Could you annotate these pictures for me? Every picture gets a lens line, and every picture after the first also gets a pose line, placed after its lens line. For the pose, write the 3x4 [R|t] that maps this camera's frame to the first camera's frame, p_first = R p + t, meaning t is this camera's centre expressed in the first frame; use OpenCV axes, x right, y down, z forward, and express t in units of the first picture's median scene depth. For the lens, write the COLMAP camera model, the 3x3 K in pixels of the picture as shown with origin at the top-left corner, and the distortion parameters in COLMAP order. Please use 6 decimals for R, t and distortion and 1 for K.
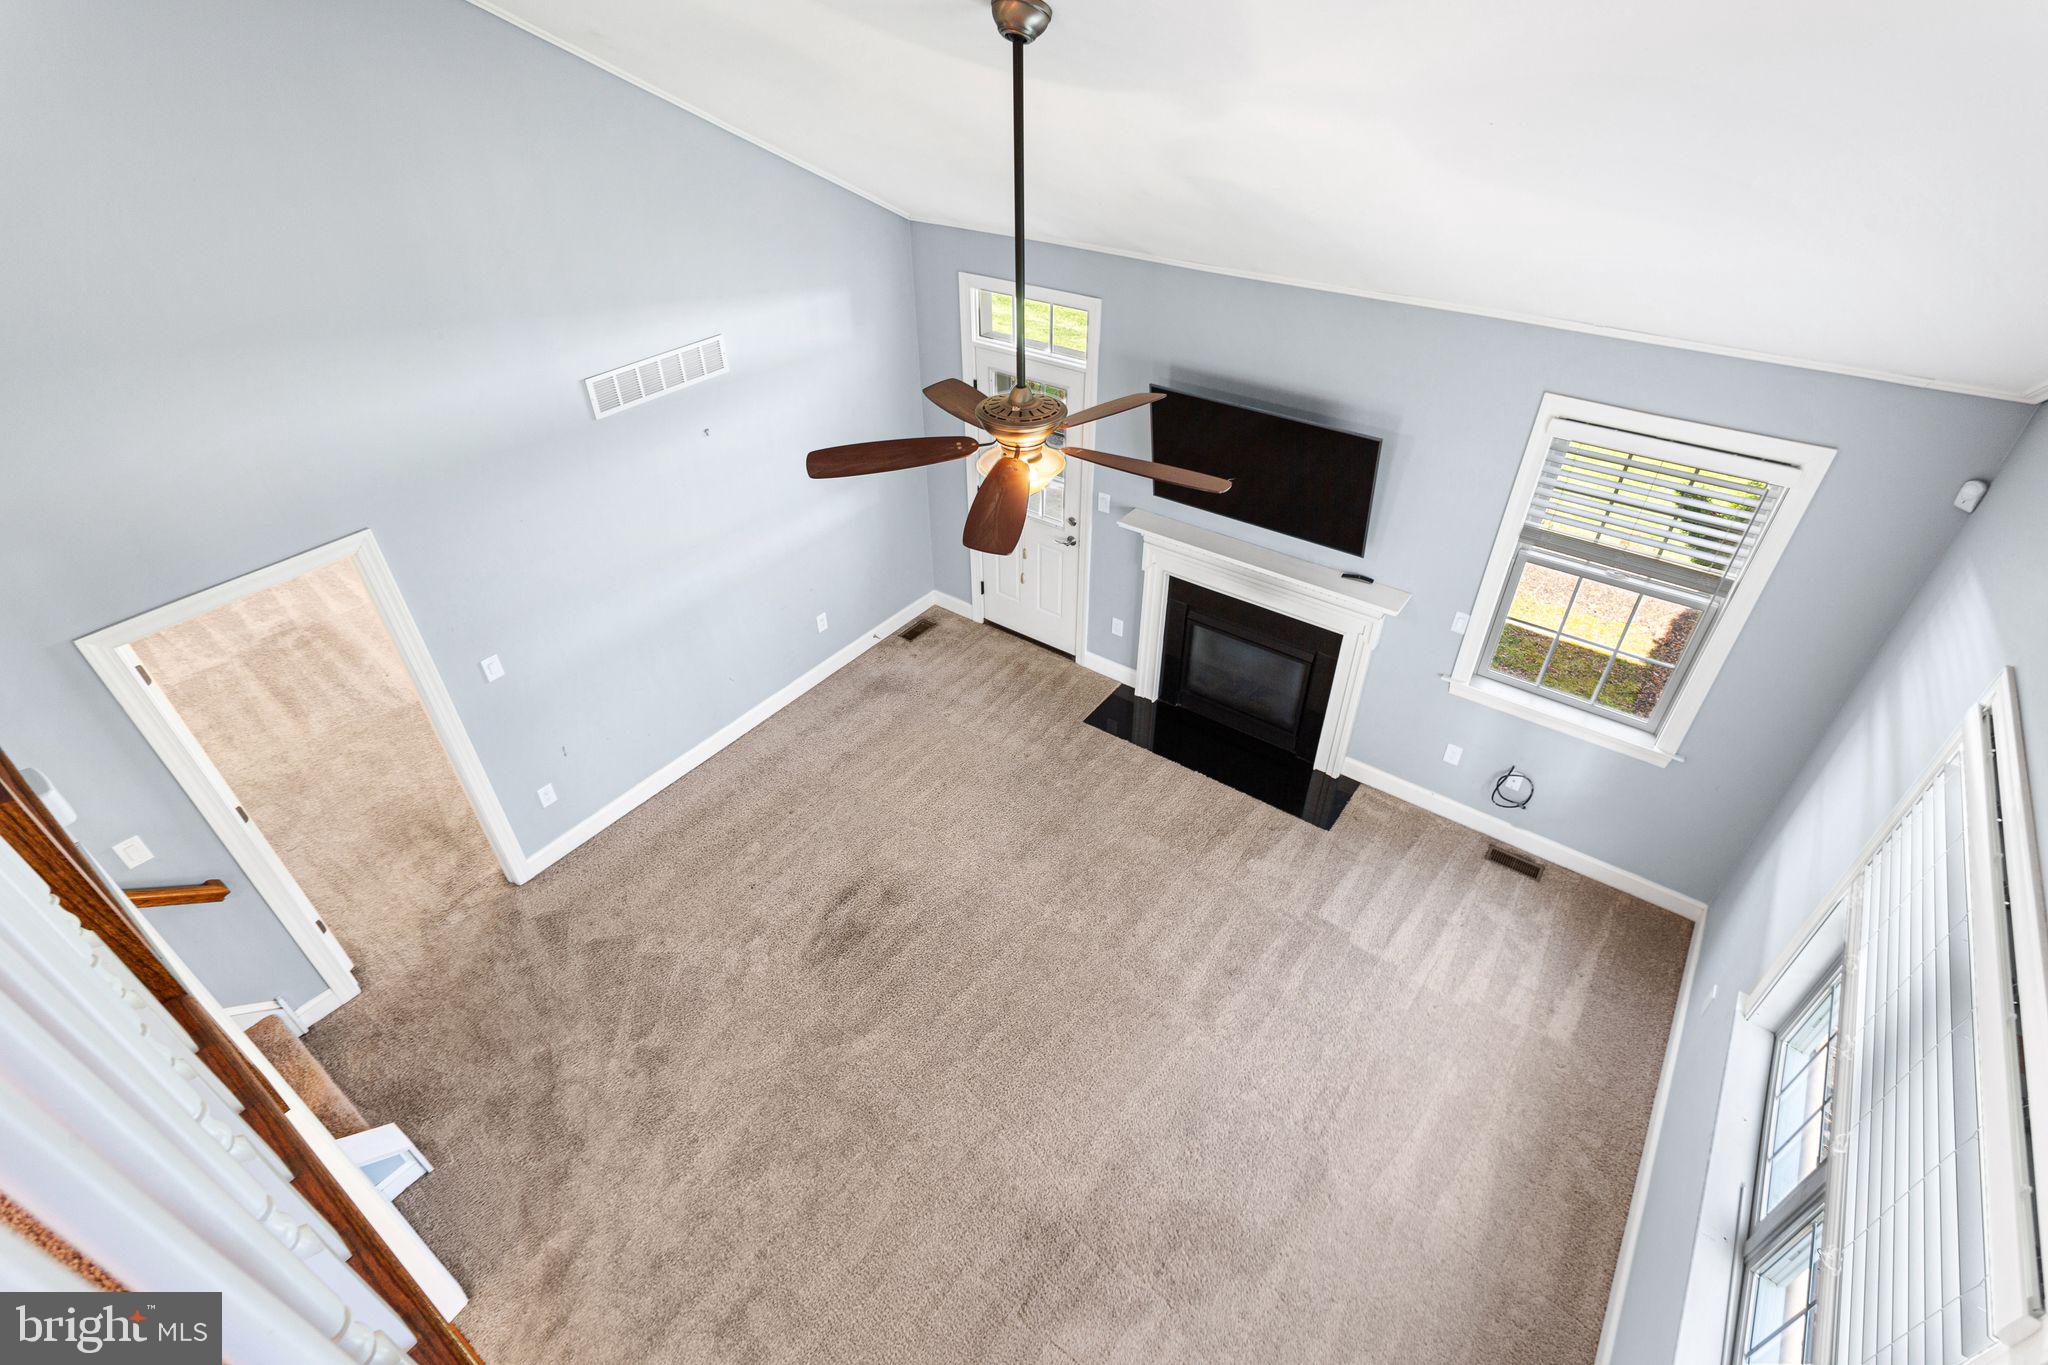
lens RADIAL K [[975.4, 0, 1035.7], [0, 975.4, 688.8], [0, 0, 1]] dist [-0.000599, 0.003181]
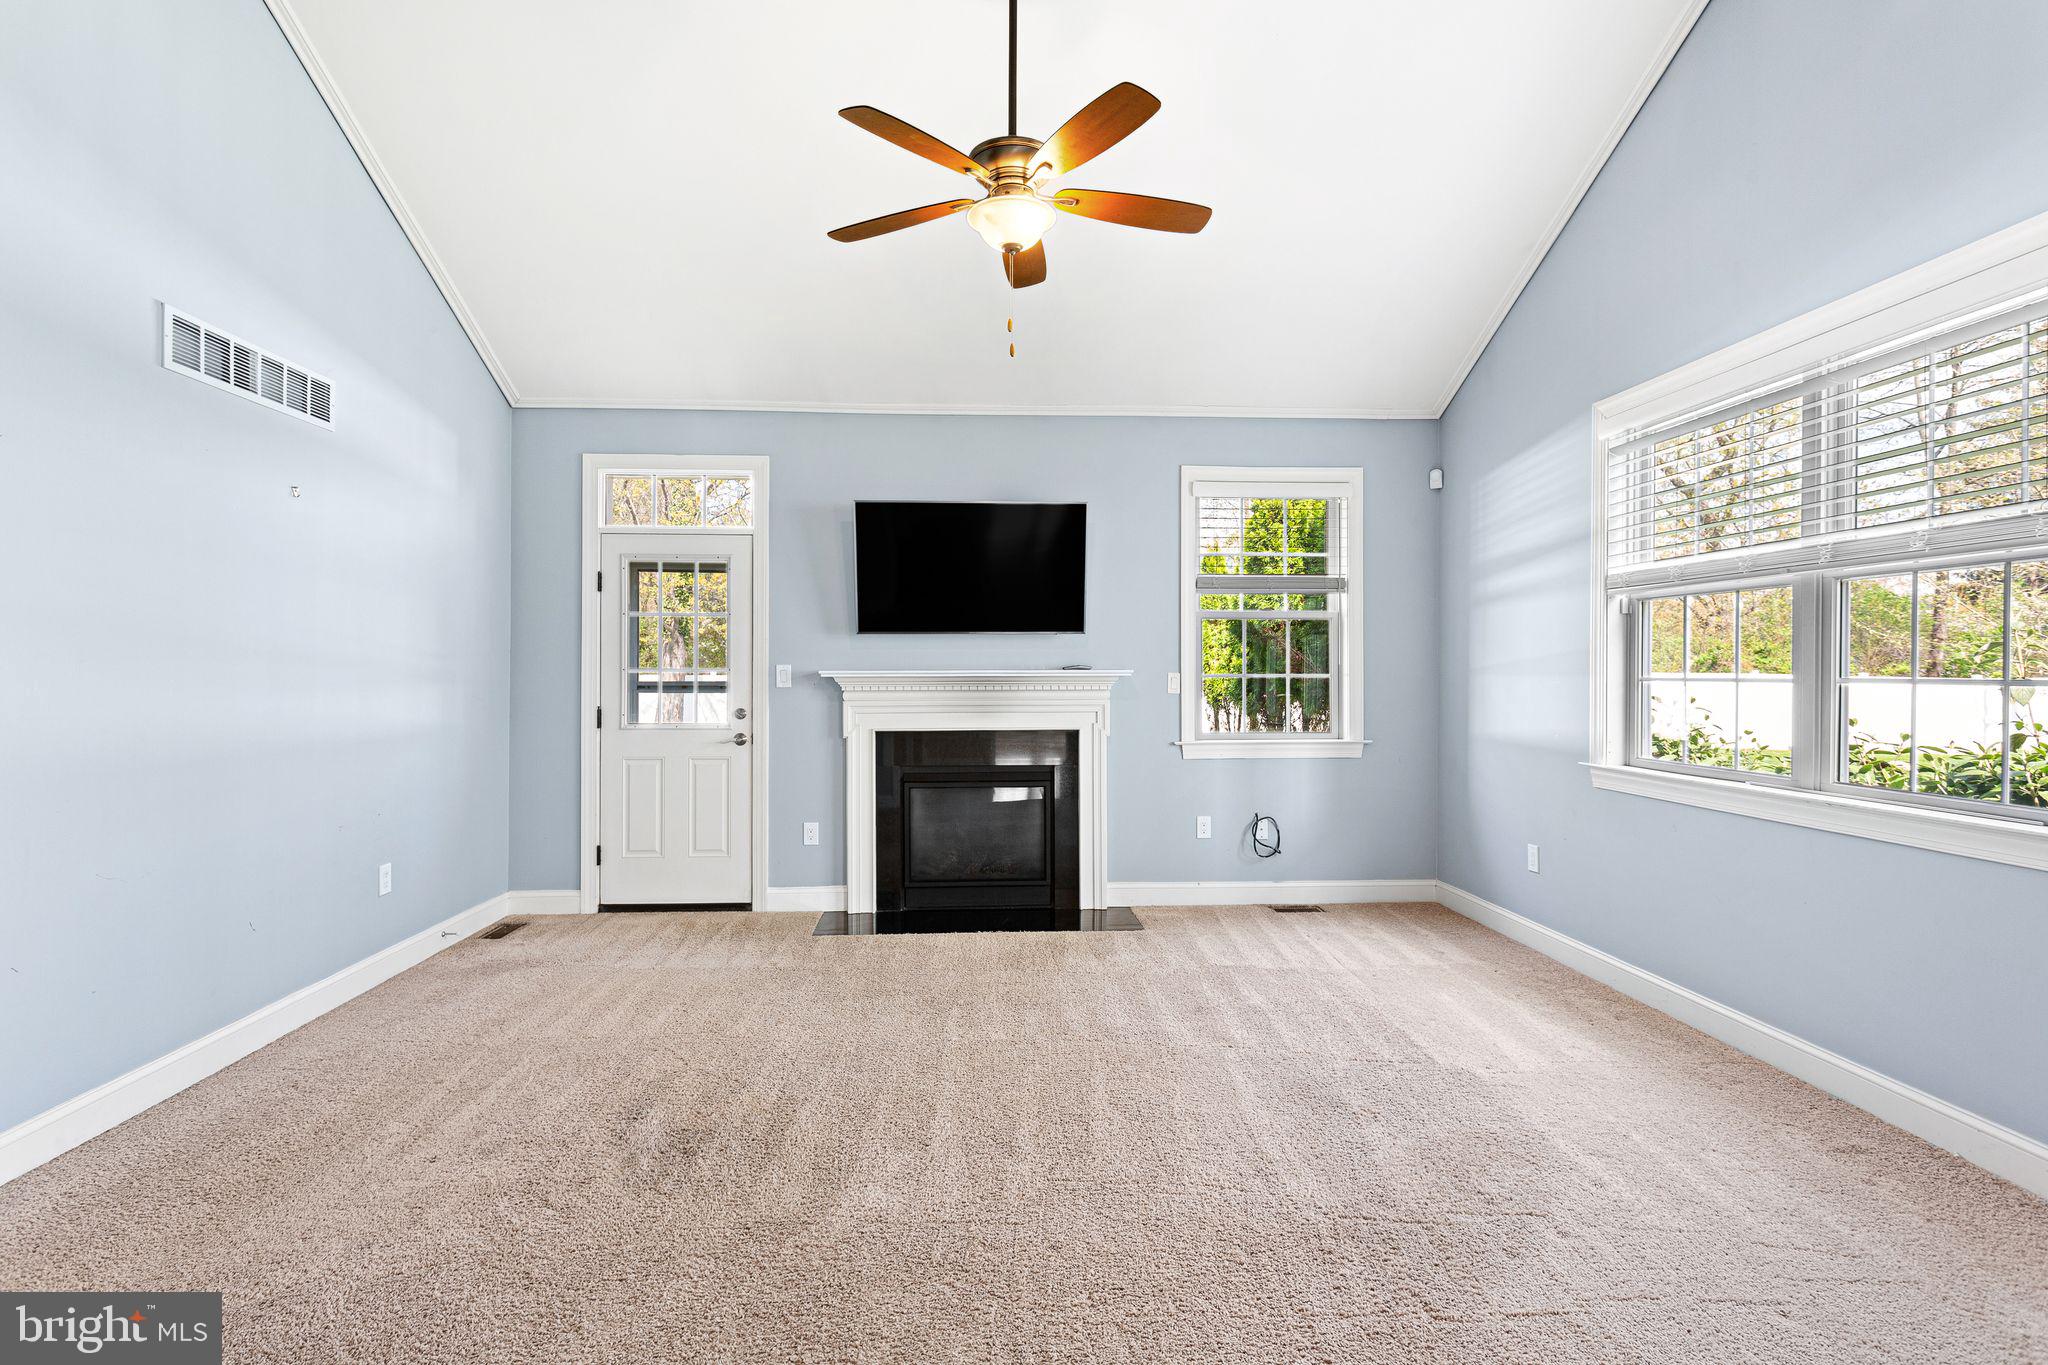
lens RADIAL K [[975.4, 0, 1037.0], [0, 975.4, 678.2], [0, 0, 1]] dist [-0.000599, 0.003181]
pose [[0.764405, -0.004253, 0.644723, -0.375963], [0.396111, 0.792093, -0.464418, 0.363002], [-0.508705, 0.610385, 0.607164, 0.391216]]
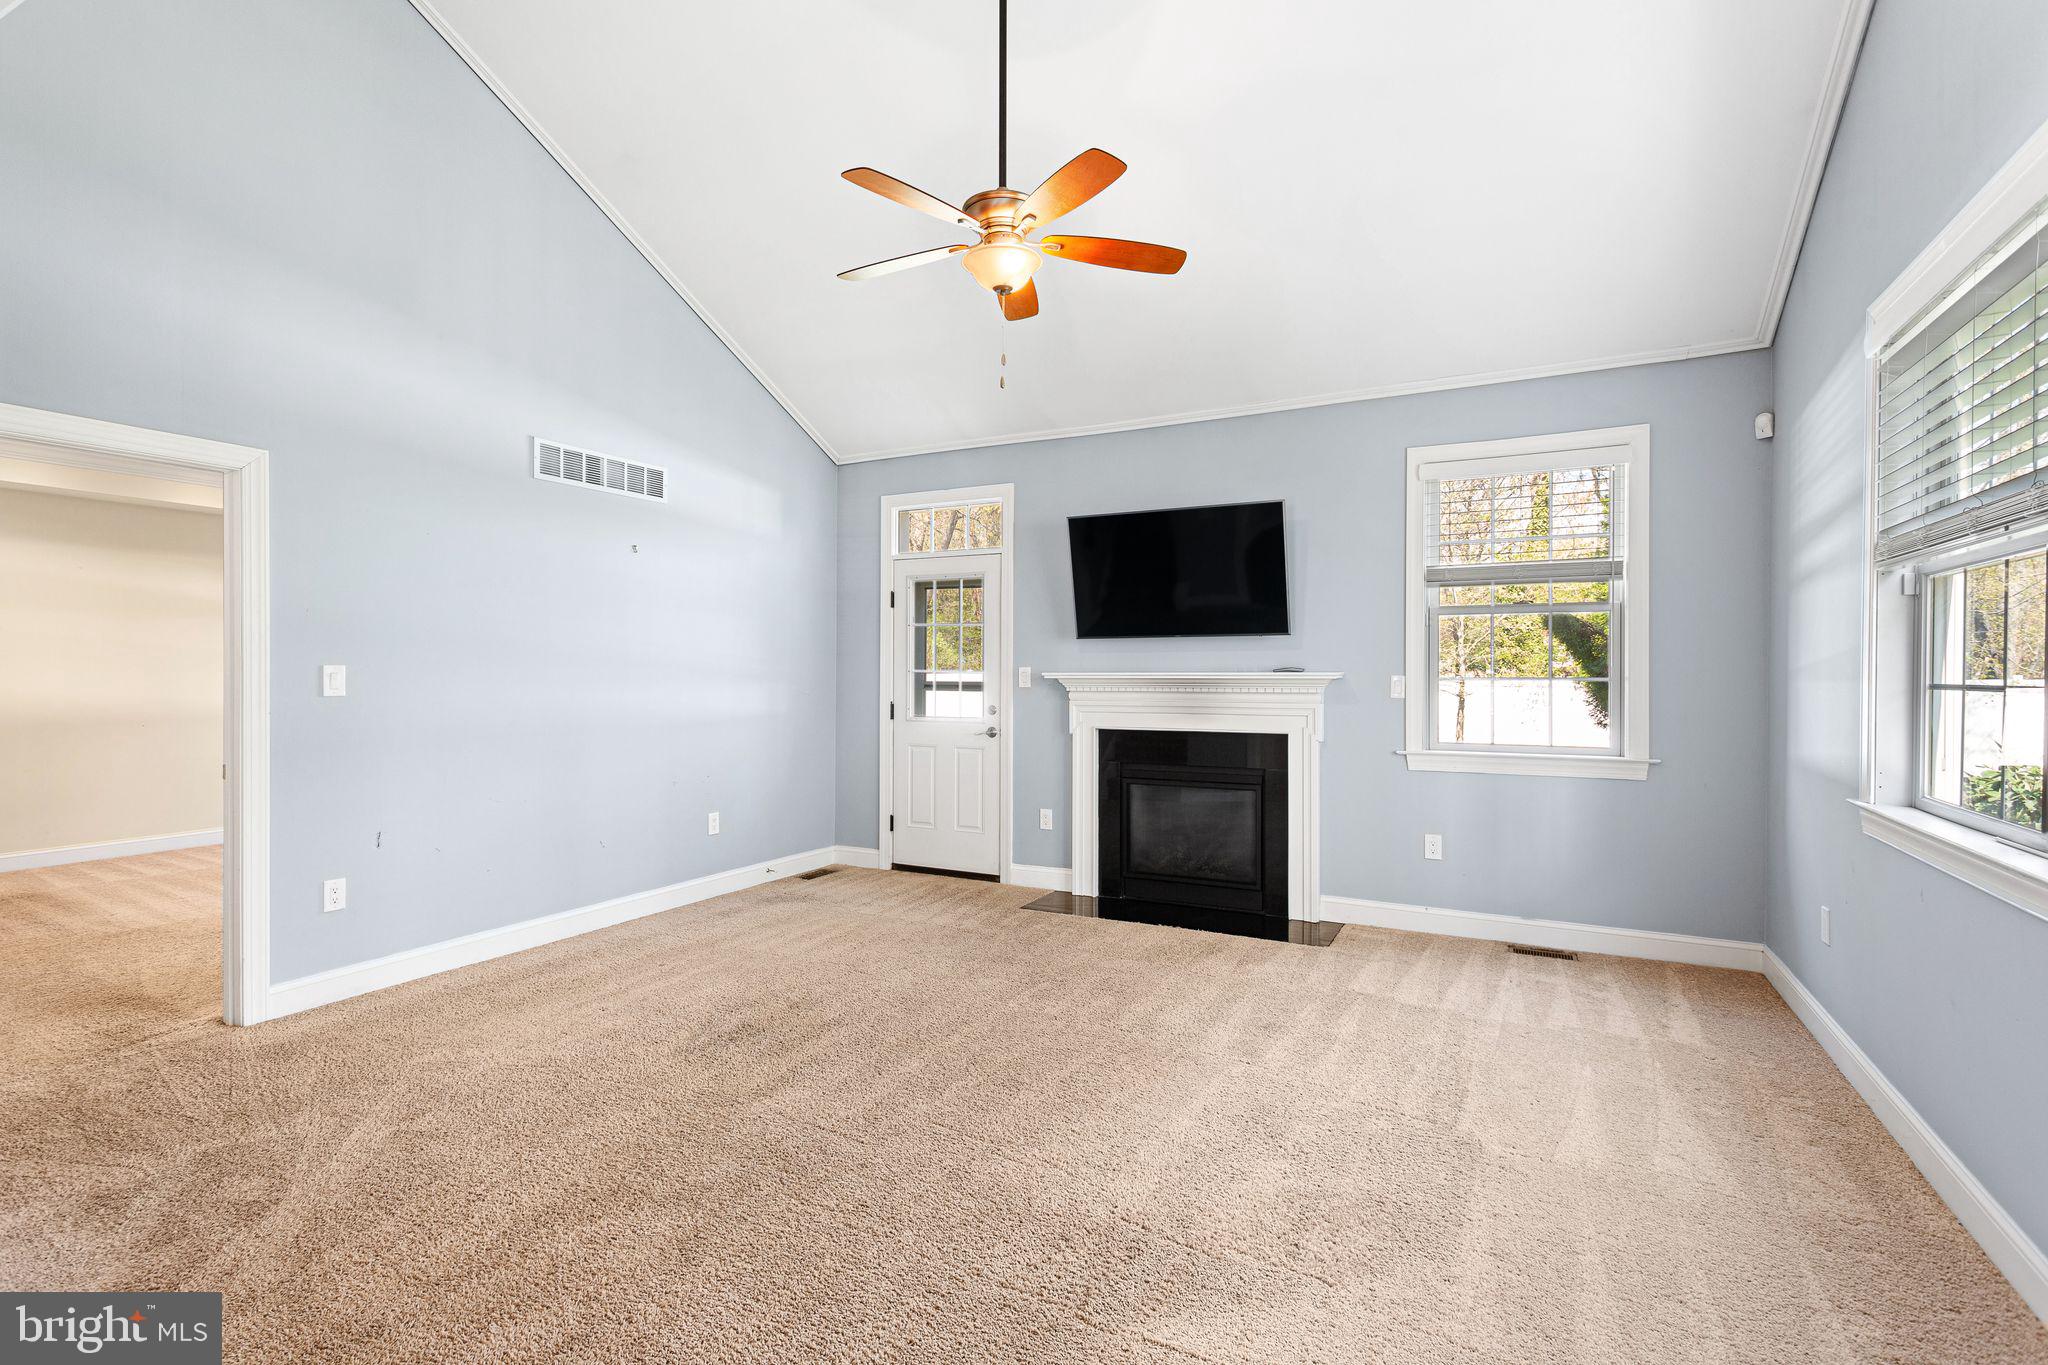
lens RADIAL K [[975.4, 0, 1037.7], [0, 975.4, 680.5], [0, 0, 1]] dist [-0.000599, 0.003181]
pose [[0.987160, 0.000512, 0.159733, -0.088549], [0.096714, 0.793947, -0.600245, 0.476169], [-0.127127, 0.607986, 0.783704, 0.244702]]
